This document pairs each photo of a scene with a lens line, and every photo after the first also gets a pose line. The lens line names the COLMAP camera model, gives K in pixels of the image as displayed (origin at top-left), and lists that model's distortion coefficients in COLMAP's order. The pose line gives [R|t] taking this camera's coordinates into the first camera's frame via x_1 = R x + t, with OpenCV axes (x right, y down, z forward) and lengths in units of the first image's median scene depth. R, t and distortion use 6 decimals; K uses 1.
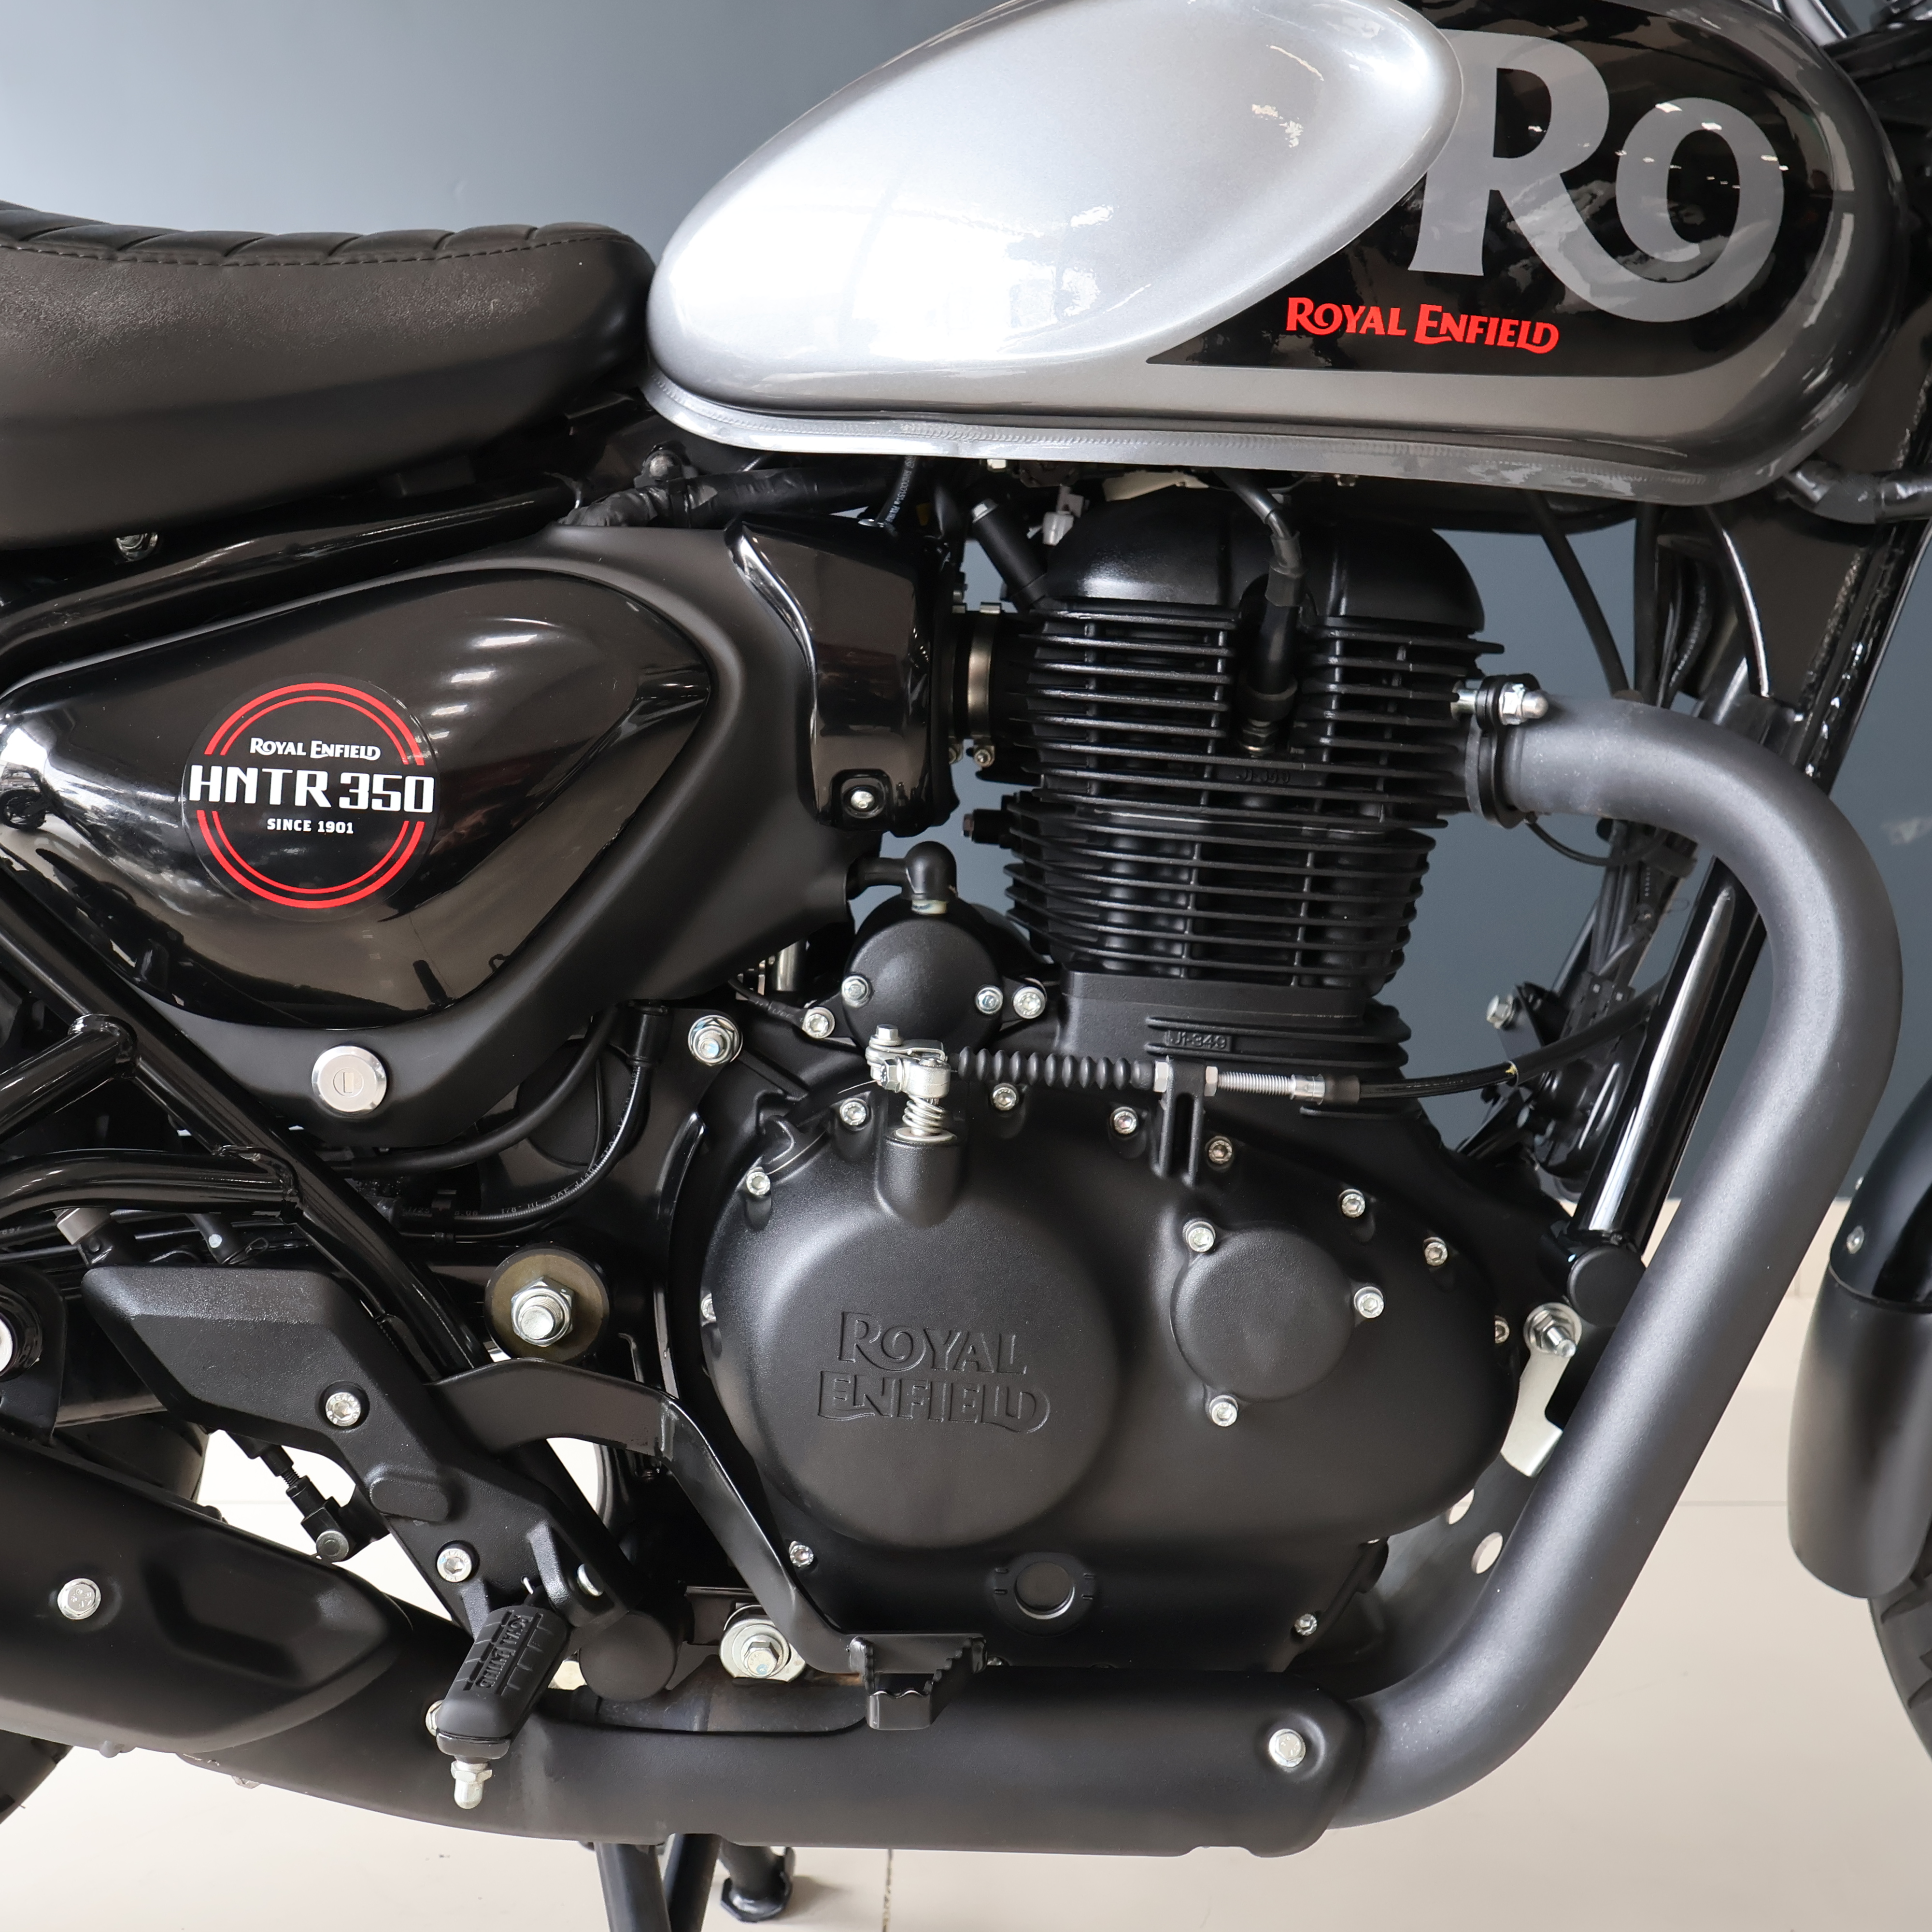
lens RADIAL K [[2108.0, 0, 969.2], [0, 2108.0, 958.0], [0, 0, 1]] dist [0.000583, 0.008380]
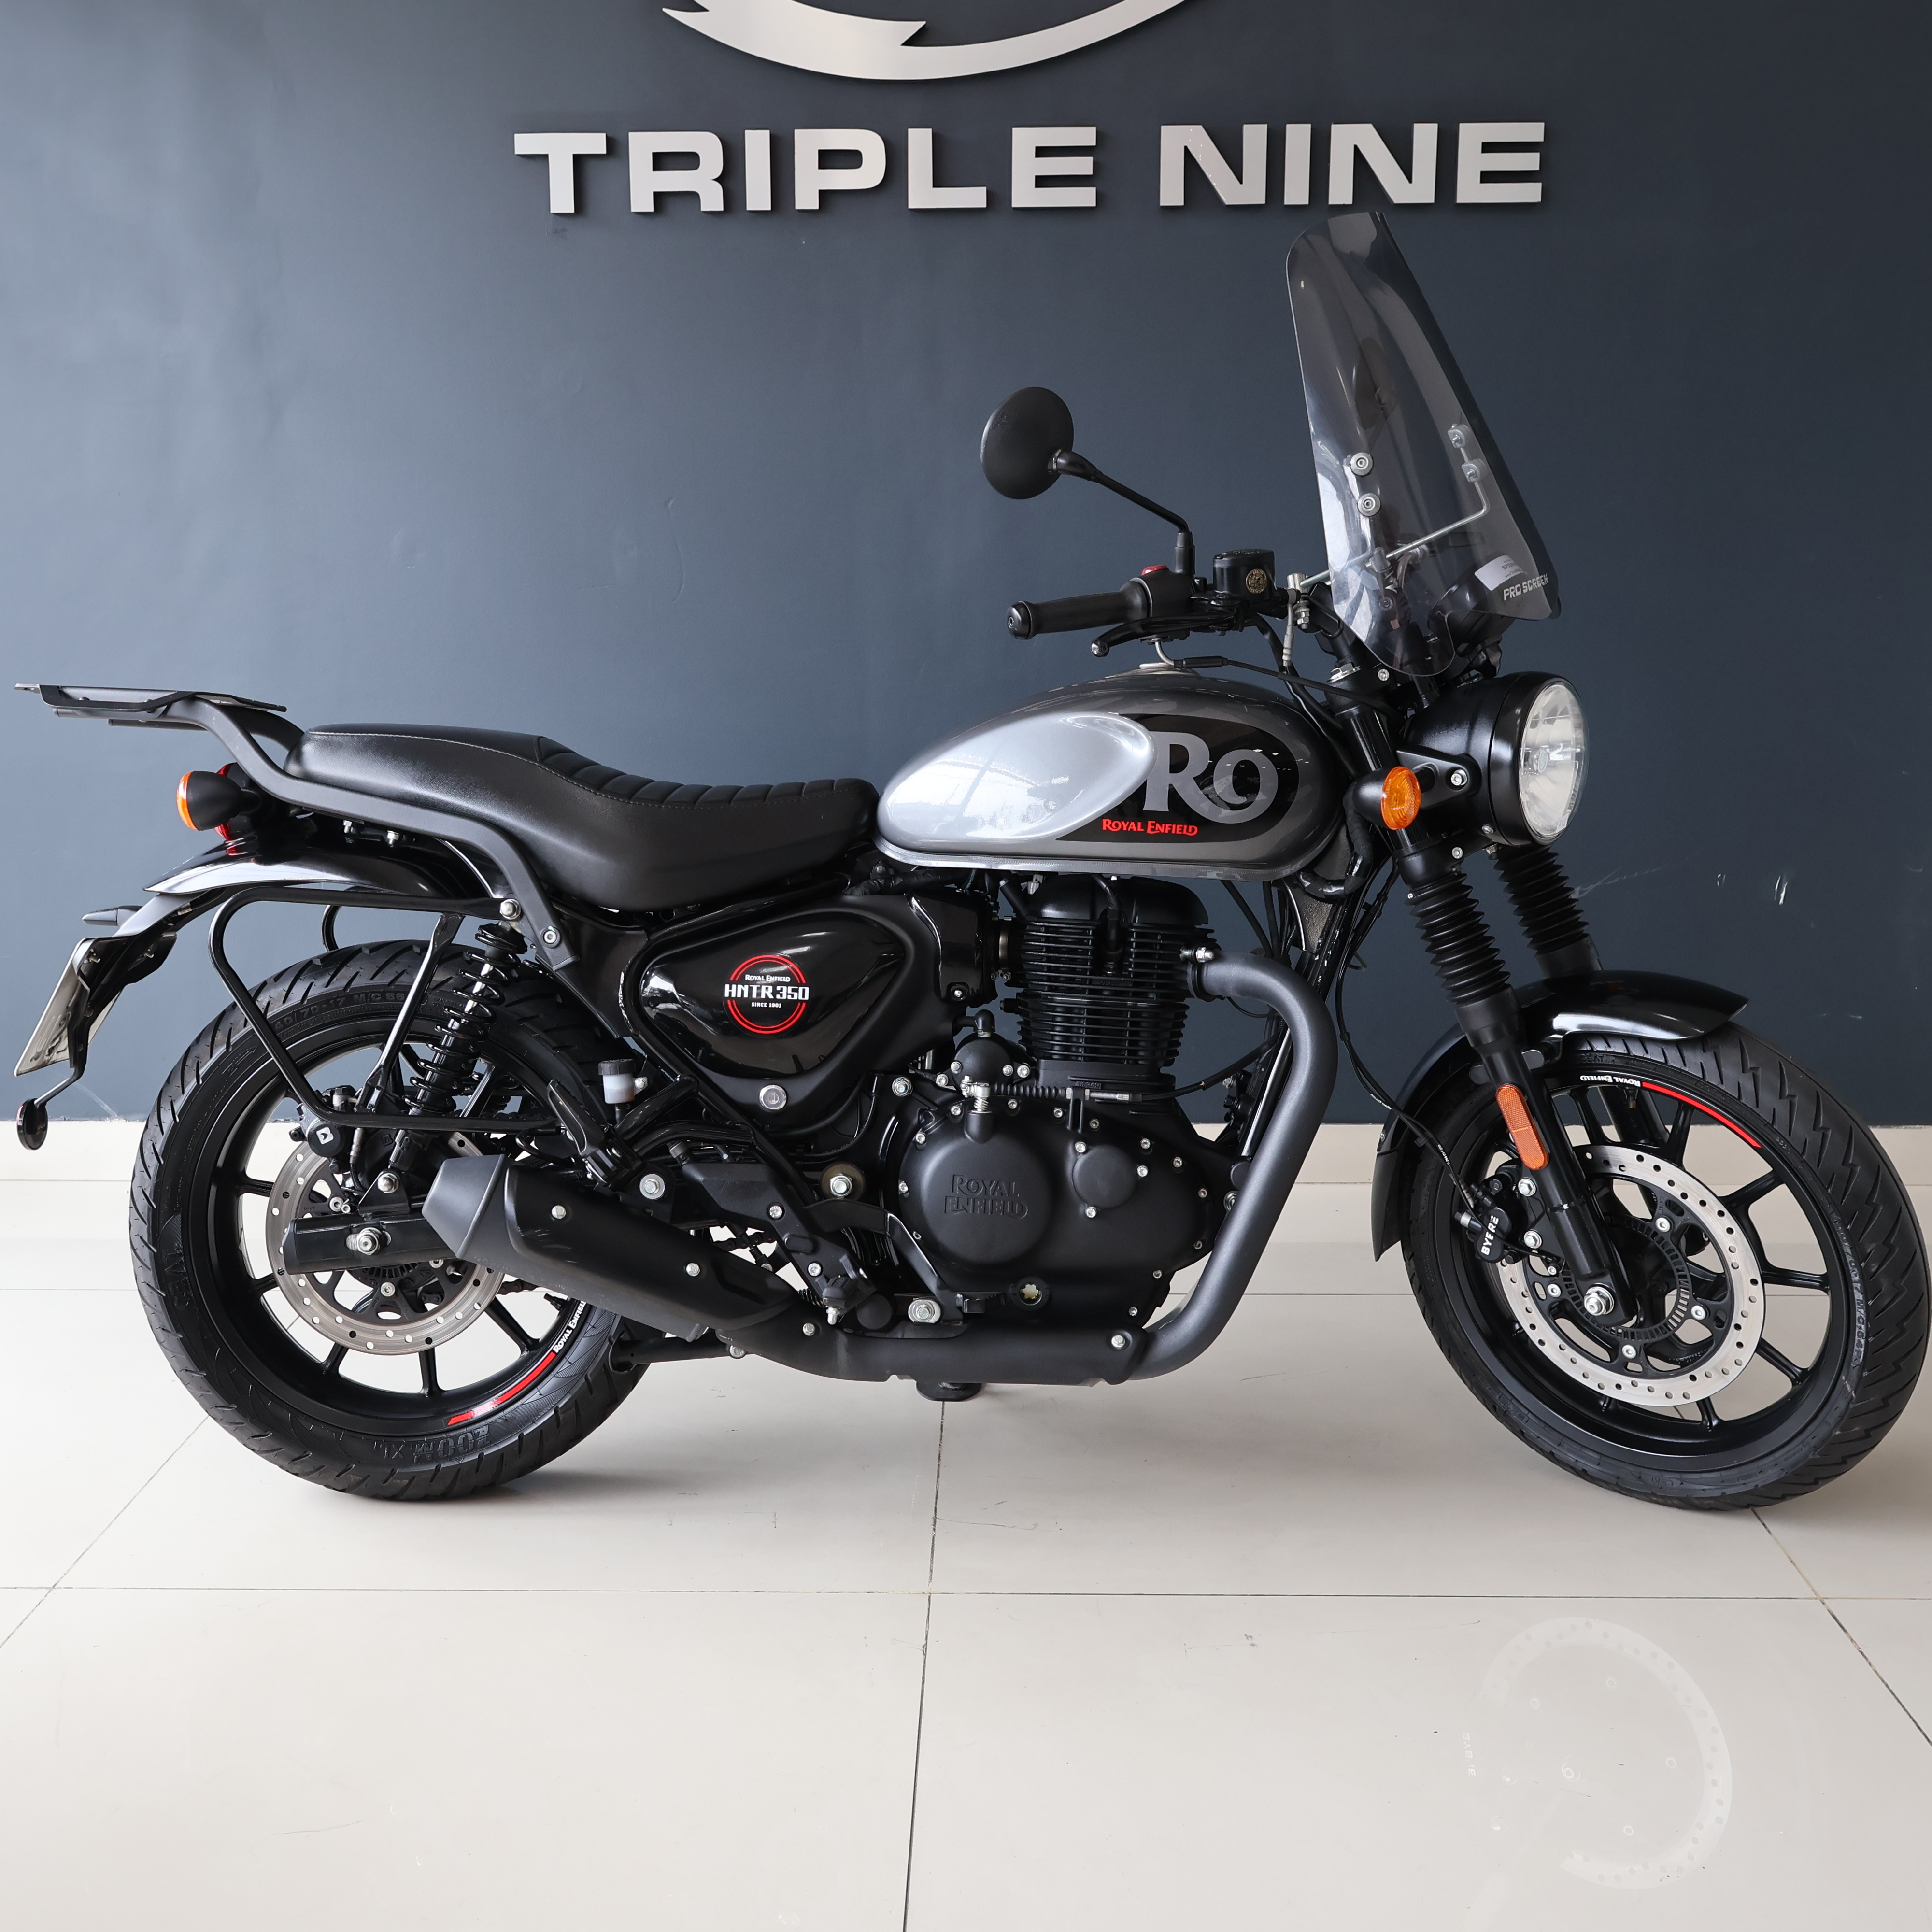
lens RADIAL K [[2161.7, 0, 969.6], [0, 2161.7, 959.7], [0, 0, 1]] dist [-0.001603, 0.019770]
pose [[0.999023, -0.014342, -0.041807, 0.082810], [0.010156, 0.995067, -0.098687, 0.160043], [0.043016, 0.098166, 0.994240, -1.814173]]
